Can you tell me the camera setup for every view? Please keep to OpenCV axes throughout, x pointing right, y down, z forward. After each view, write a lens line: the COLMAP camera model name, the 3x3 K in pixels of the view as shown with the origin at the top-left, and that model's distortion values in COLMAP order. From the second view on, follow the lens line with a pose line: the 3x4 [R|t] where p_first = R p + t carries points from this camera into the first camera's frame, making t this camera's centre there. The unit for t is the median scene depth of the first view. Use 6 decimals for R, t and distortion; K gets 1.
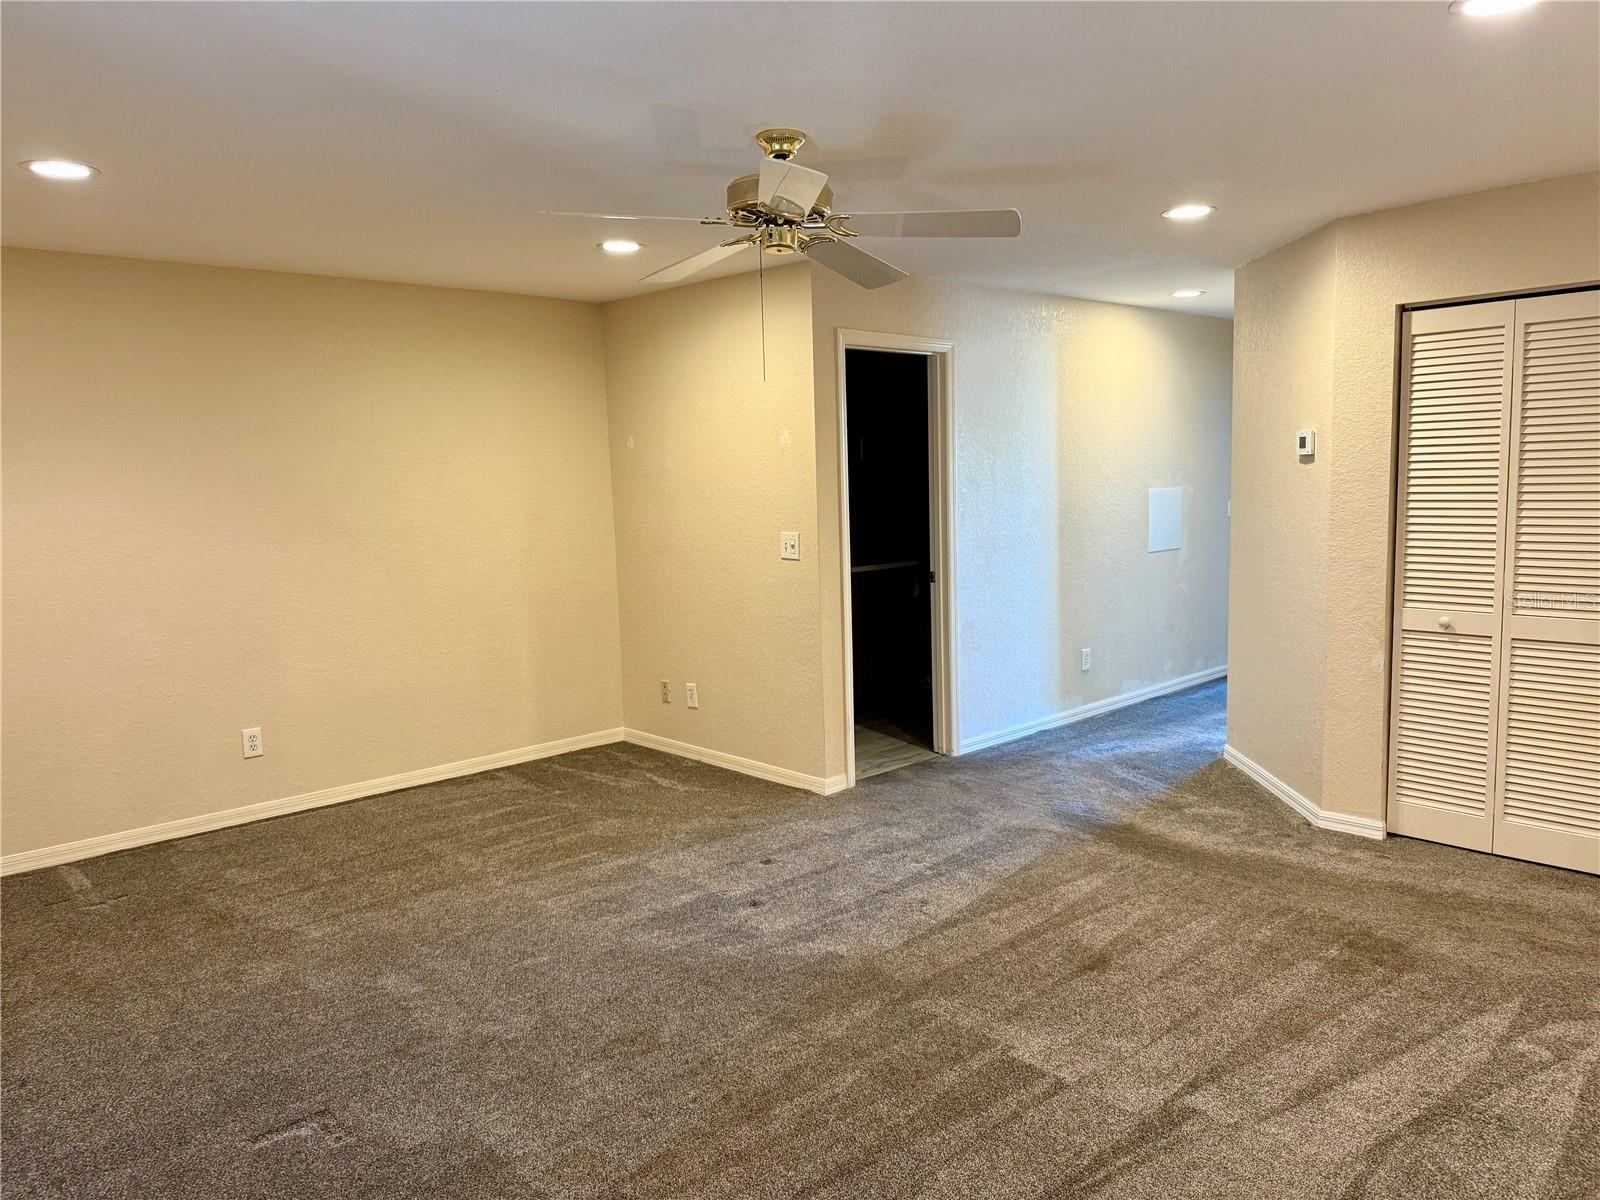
lens RADIAL K [[1134.5, 0, 796.9], [0, 1134.5, 597.5], [0, 0, 1]] dist [0.043735, -0.030272]
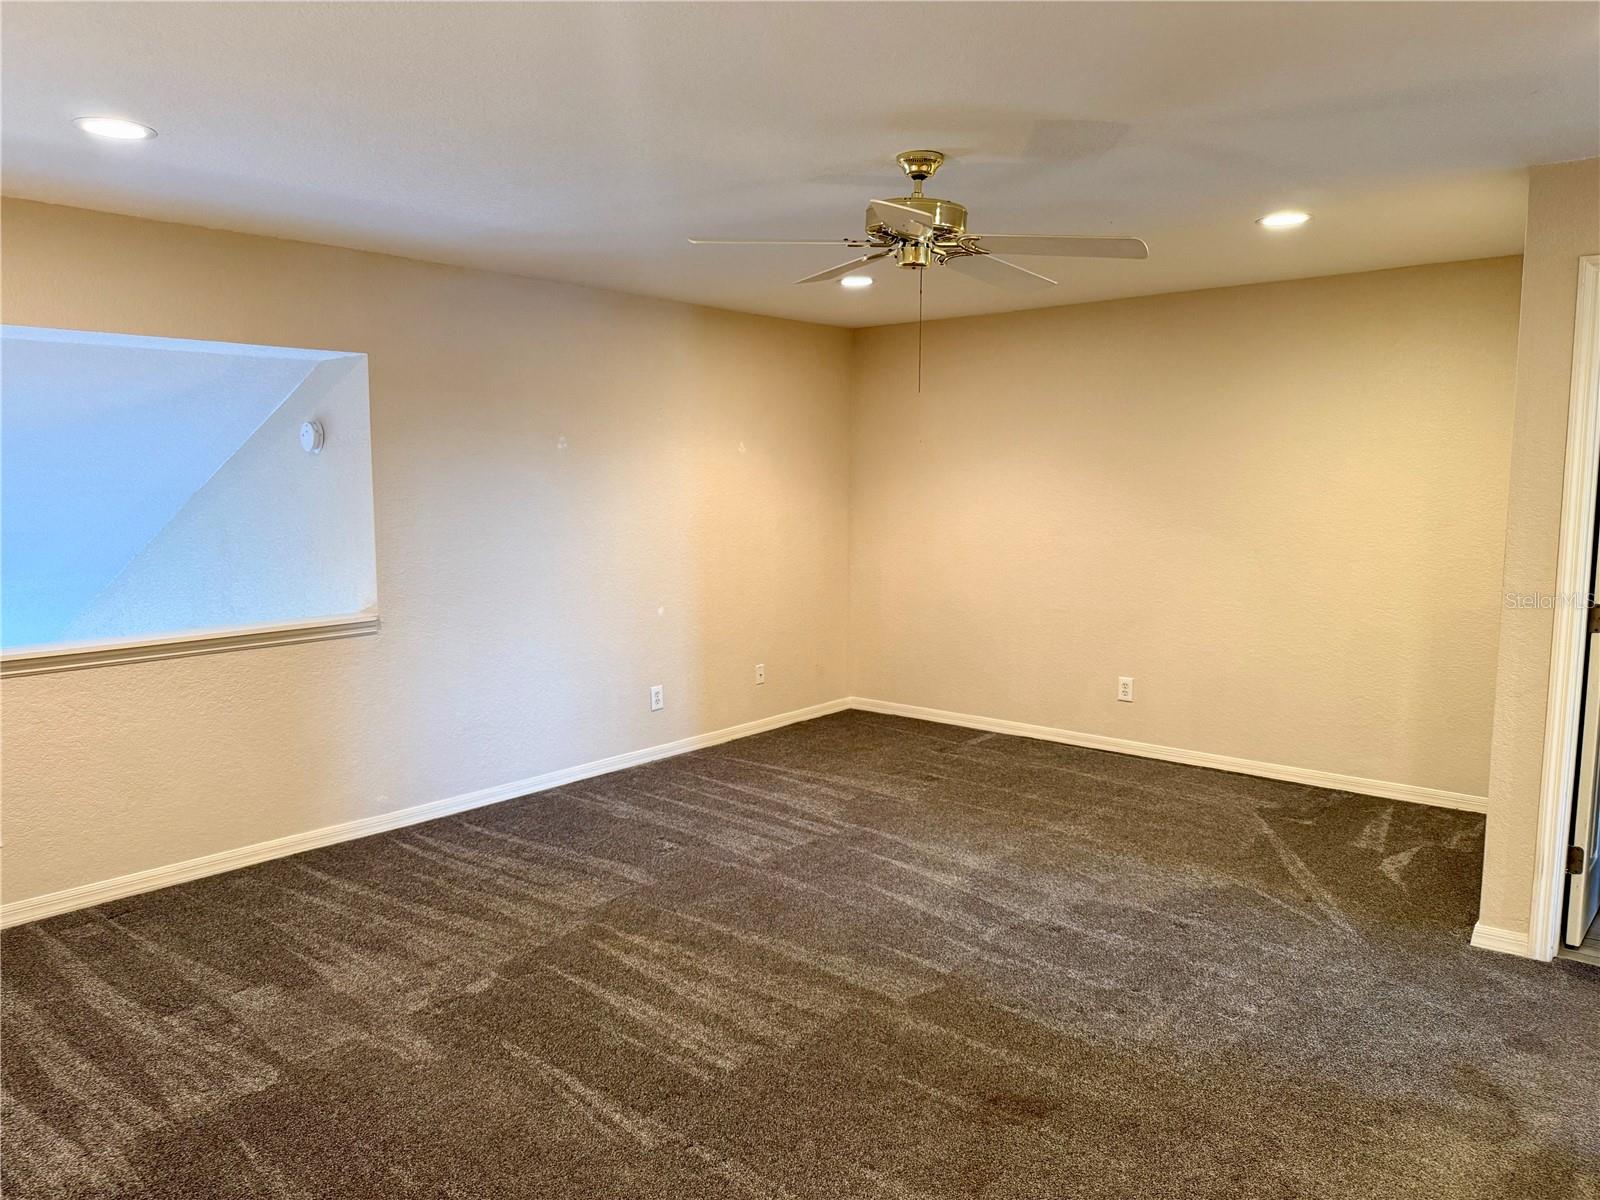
lens RADIAL K [[1134.5, 0, 801.6], [0, 1134.5, 606.2], [0, 0, 1]] dist [0.043735, -0.030272]
pose [[0.127433, 0.146848, -0.980916, 0.609995], [-0.112415, 0.984745, 0.132817, -0.075819], [0.985456, 0.093344, 0.141997, 0.455894]]
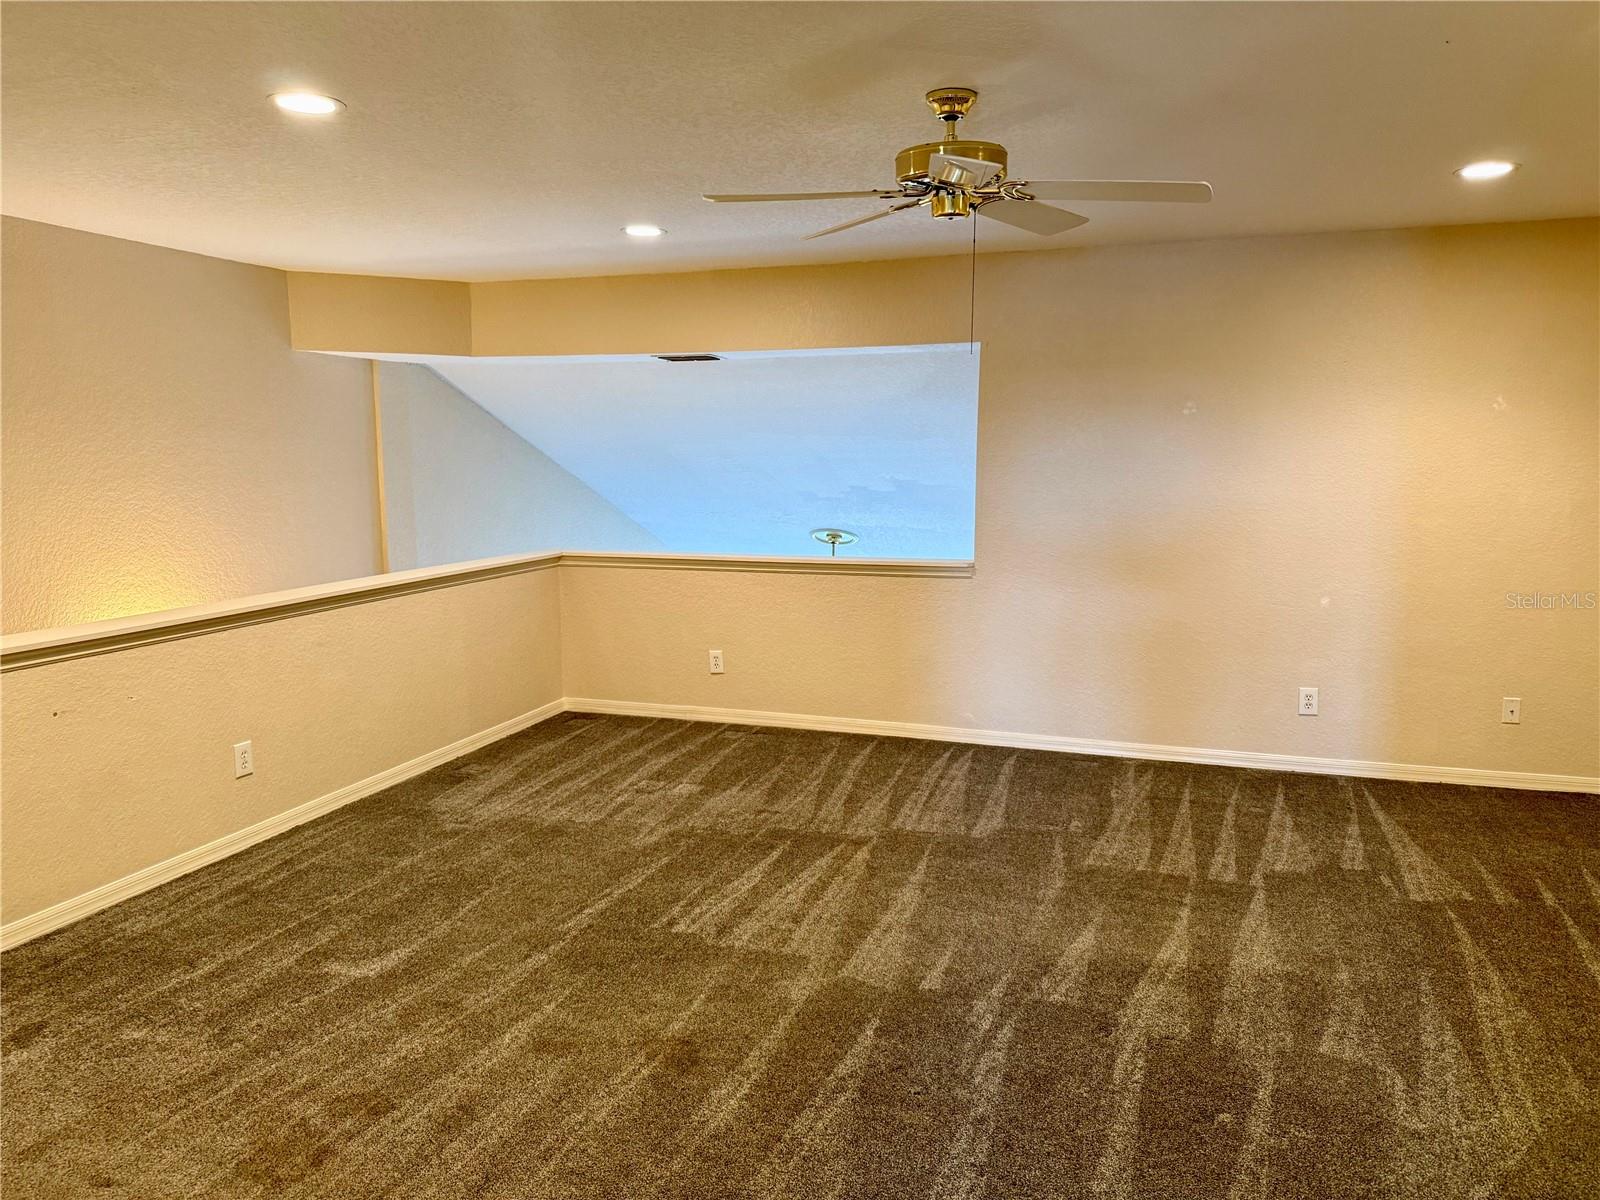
lens RADIAL K [[1134.5, 0, 802.0], [0, 1134.5, 593.9], [0, 0, 1]] dist [0.043735, -0.030272]
pose [[-0.874325, 0.097898, -0.475365, 0.339464], [-0.025201, 0.968967, 0.245902, -0.136903], [0.484686, 0.226978, -0.844725, 1.063145]]
